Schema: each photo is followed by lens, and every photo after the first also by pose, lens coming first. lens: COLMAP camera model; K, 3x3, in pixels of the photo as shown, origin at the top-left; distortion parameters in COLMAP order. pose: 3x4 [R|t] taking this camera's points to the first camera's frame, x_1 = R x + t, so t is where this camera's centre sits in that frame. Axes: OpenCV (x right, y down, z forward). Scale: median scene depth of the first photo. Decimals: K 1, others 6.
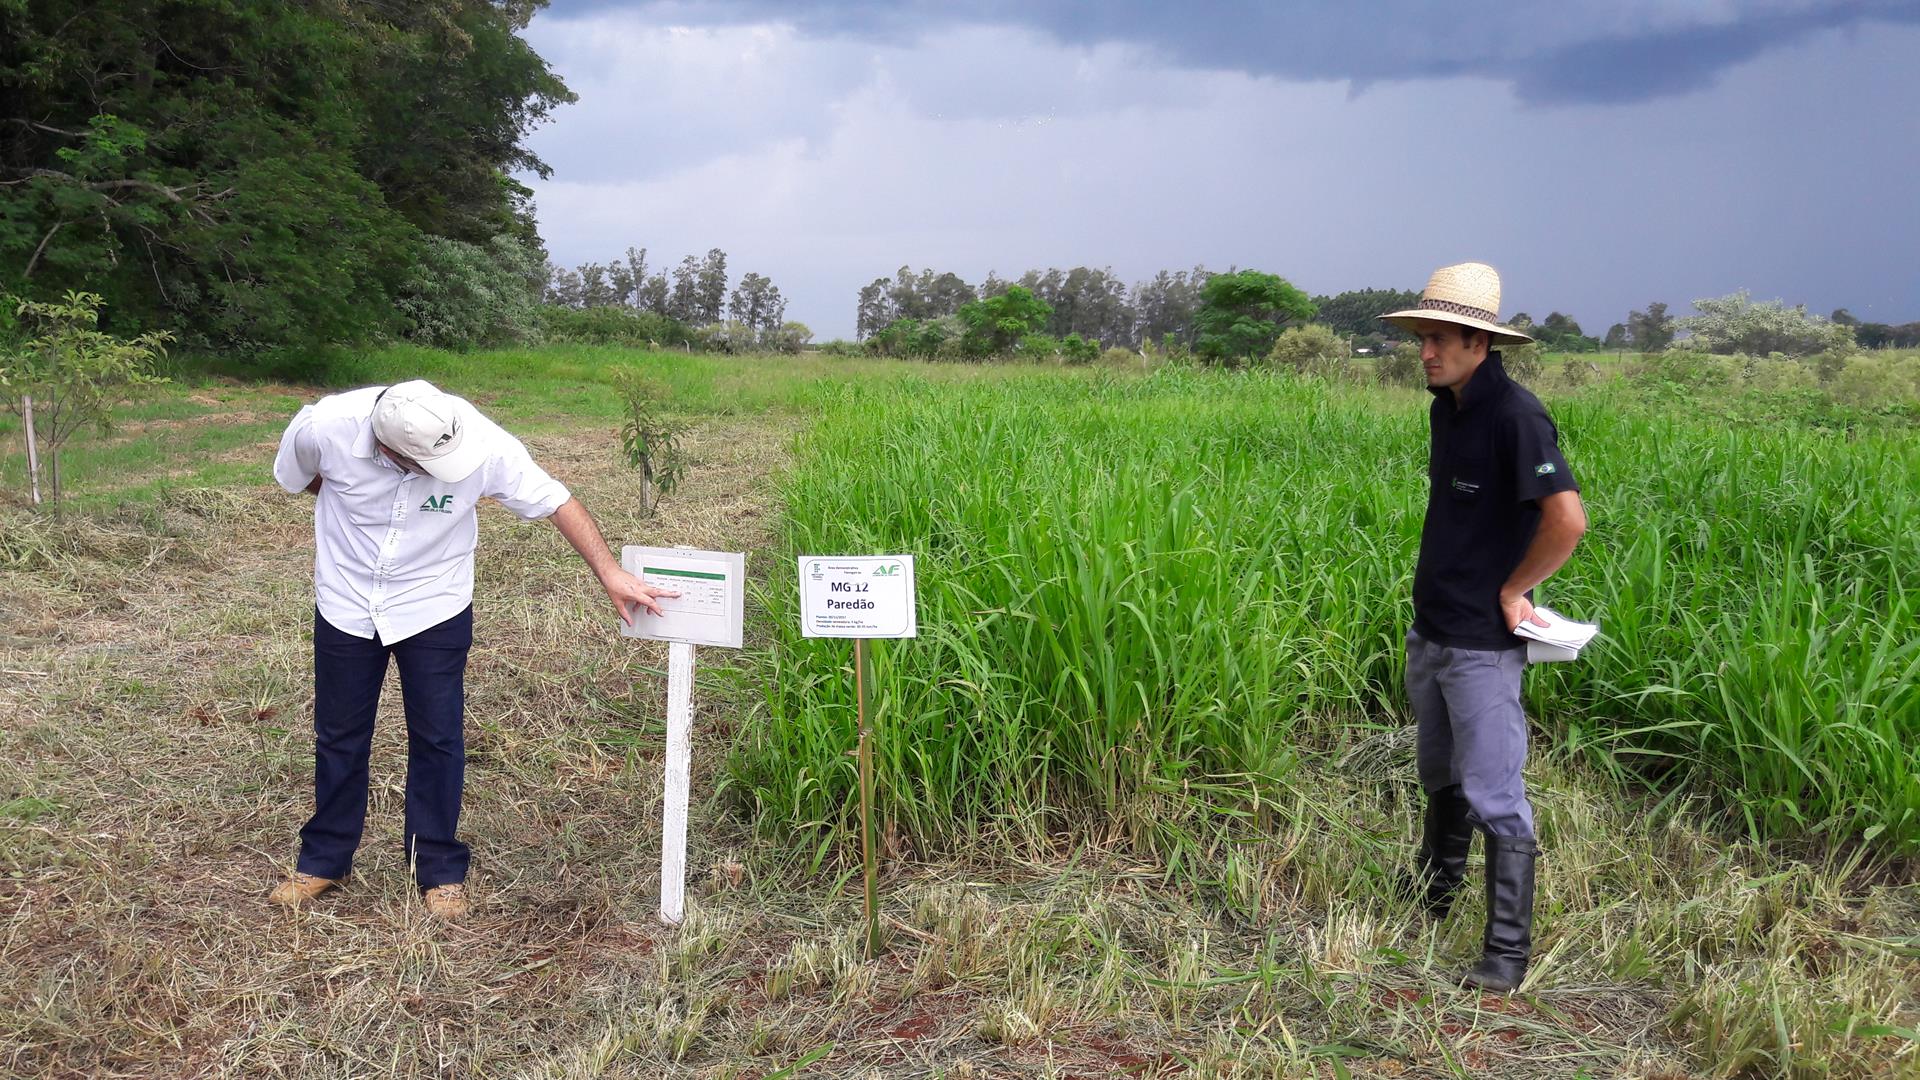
lens RADIAL K [[1602.0, 0, 960.0], [0, 1602.0, 540.0], [0, 0, 1]] dist [0.044201, -0.173906]
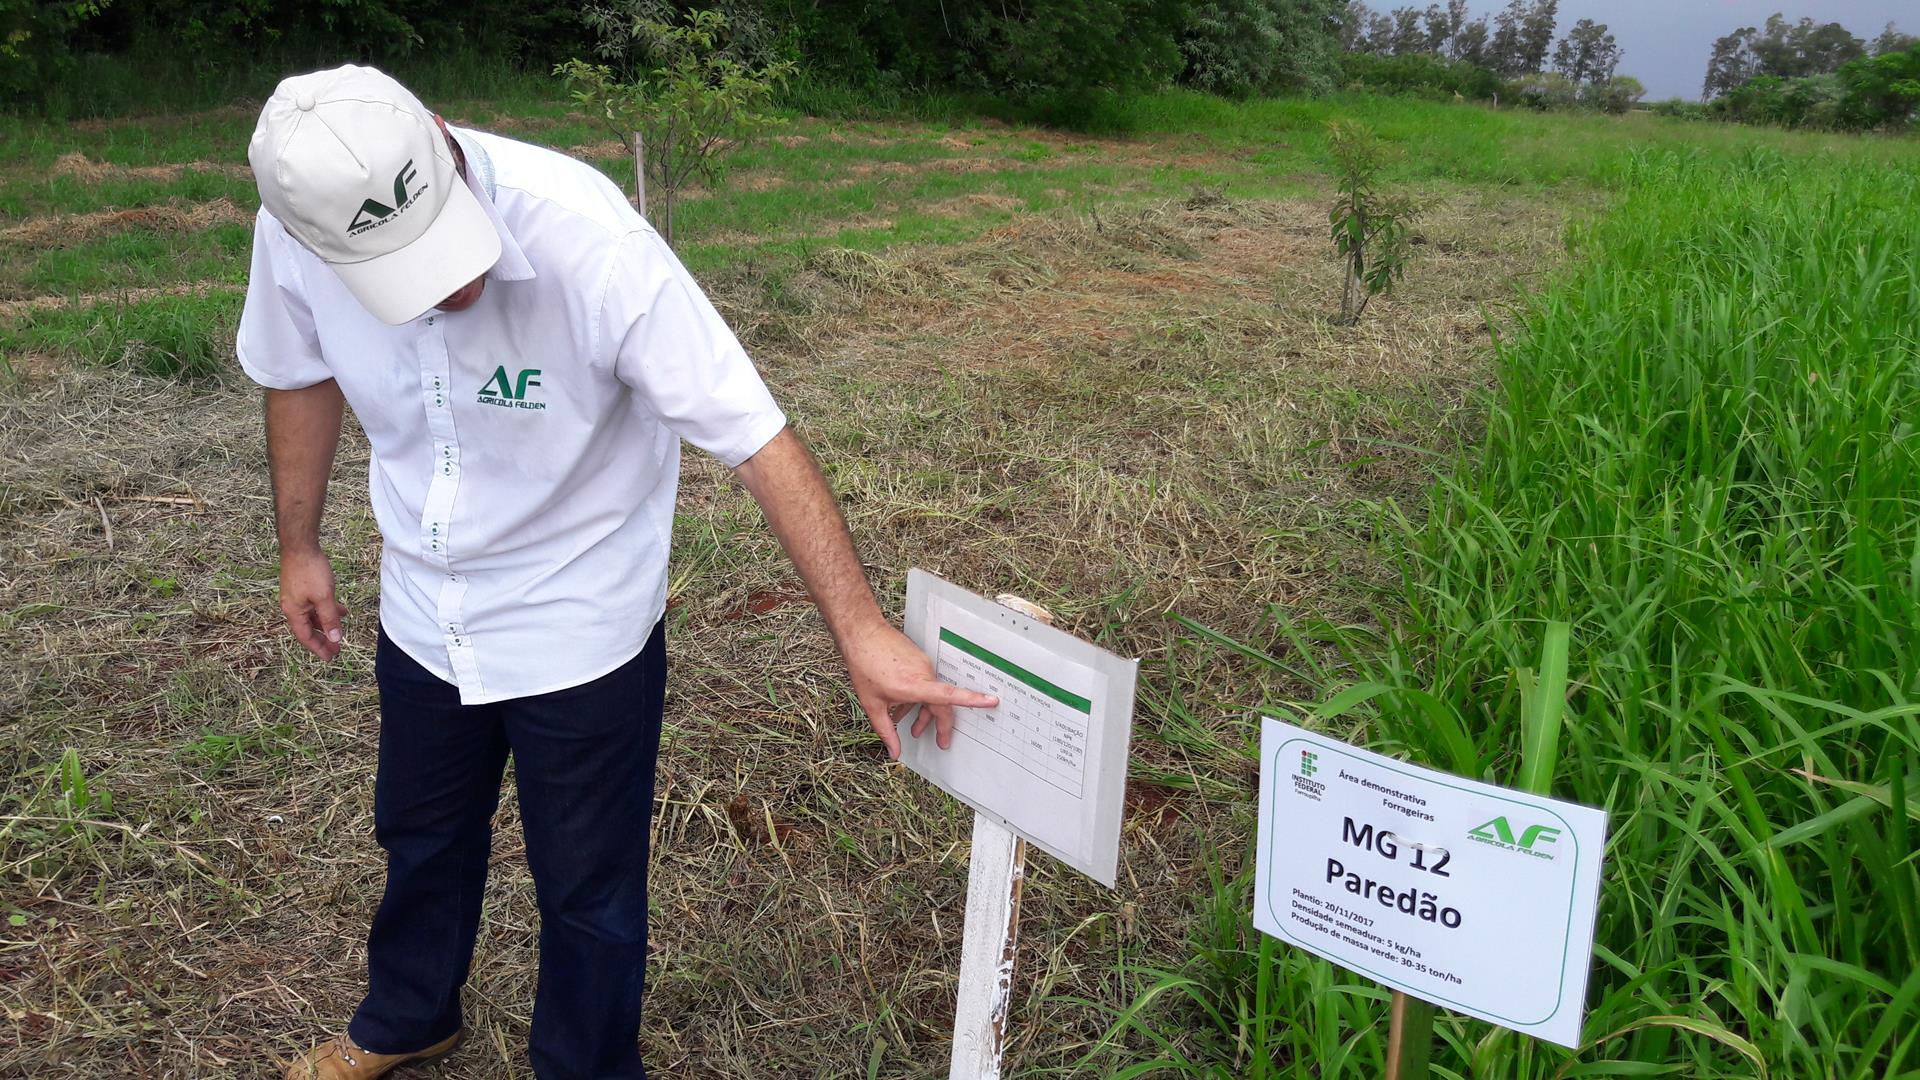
lens RADIAL K [[1514.2, 0, 960.0], [0, 1514.2, 540.0], [0, 0, 1]] dist [0.030553, -0.088624]
pose [[0.874134, 0.163289, -0.457413, -0.002192], [-0.086498, 0.979073, 0.184212, -0.012950], [0.477921, -0.121461, 0.869965, 0.107608]]
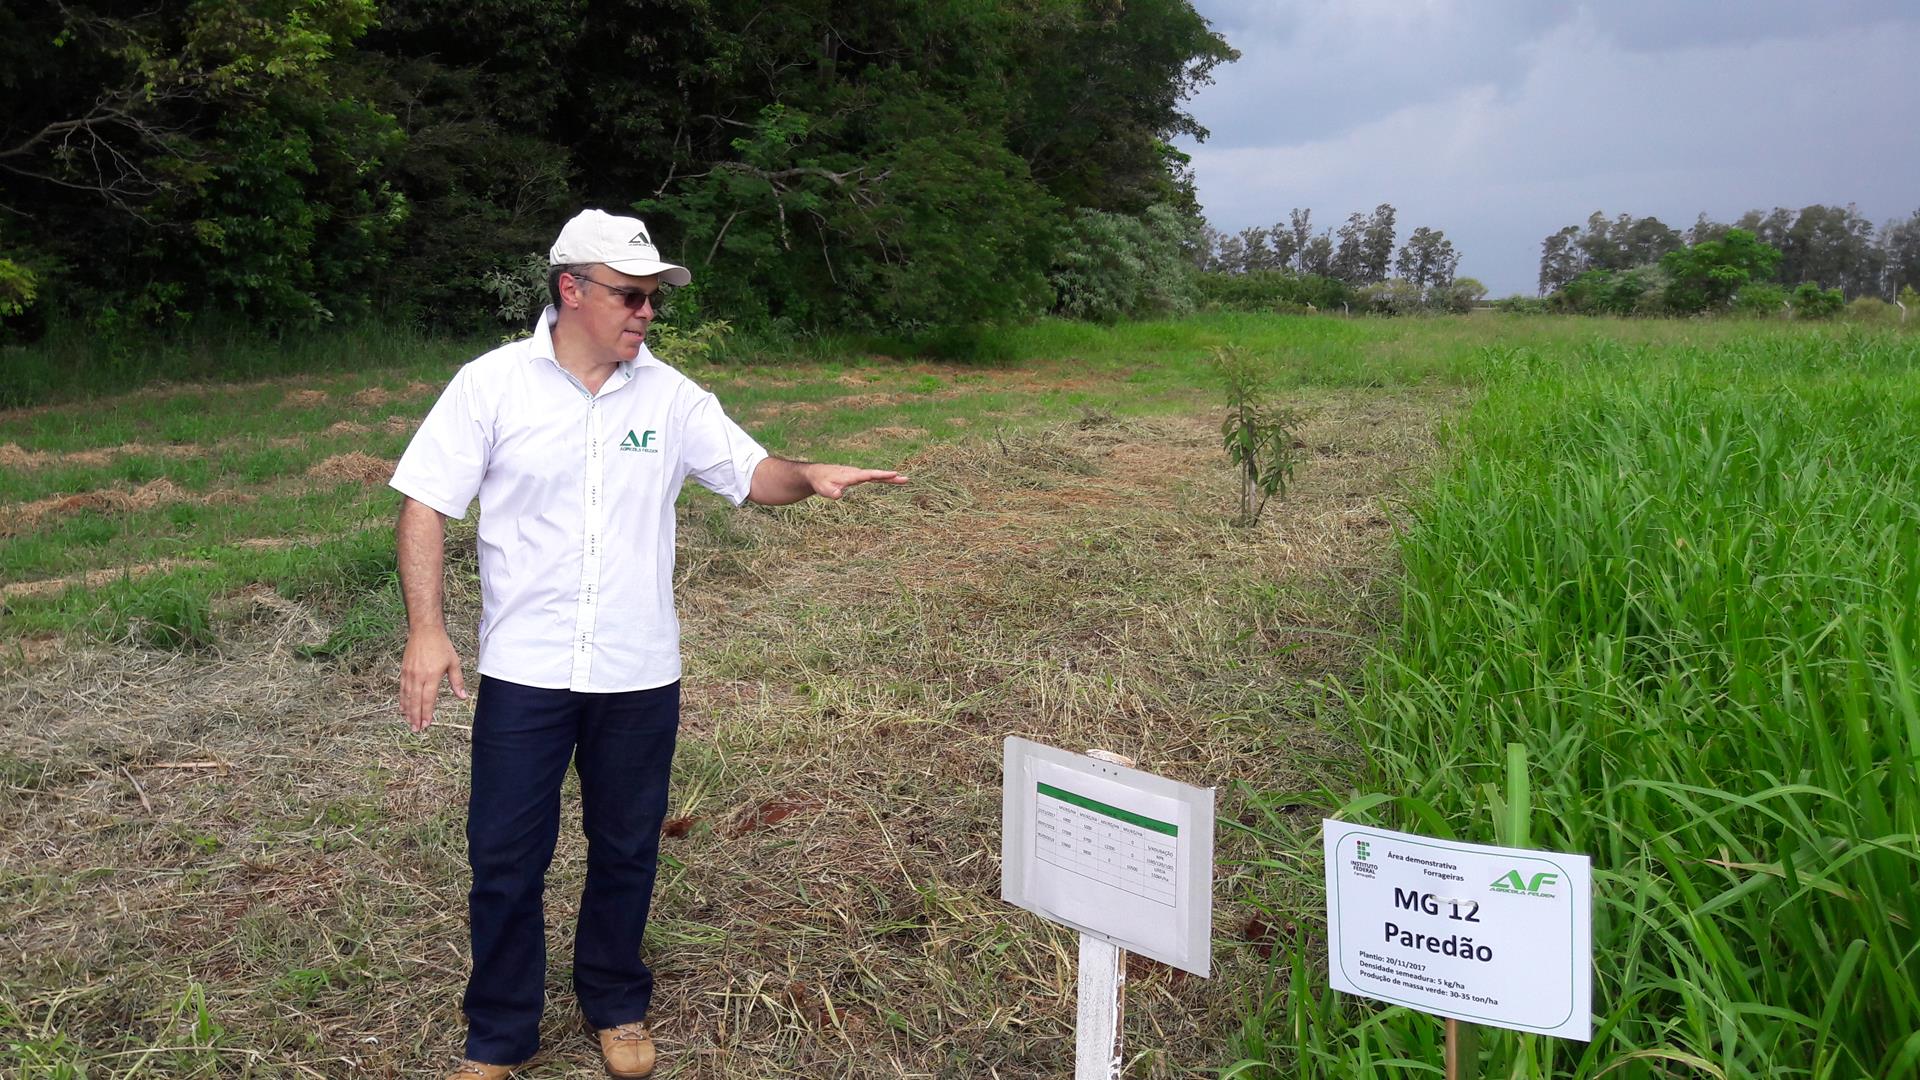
lens RADIAL K [[1513.0, 0, 946.5], [0, 1513.0, 543.0], [0, 0, 1]] dist [0.175453, -0.474029]
pose [[0.909003, 0.035194, -0.415301, -0.002858], [-0.021545, 0.999064, 0.037507, -0.013247], [0.416232, -0.025146, 0.908910, 0.086460]]
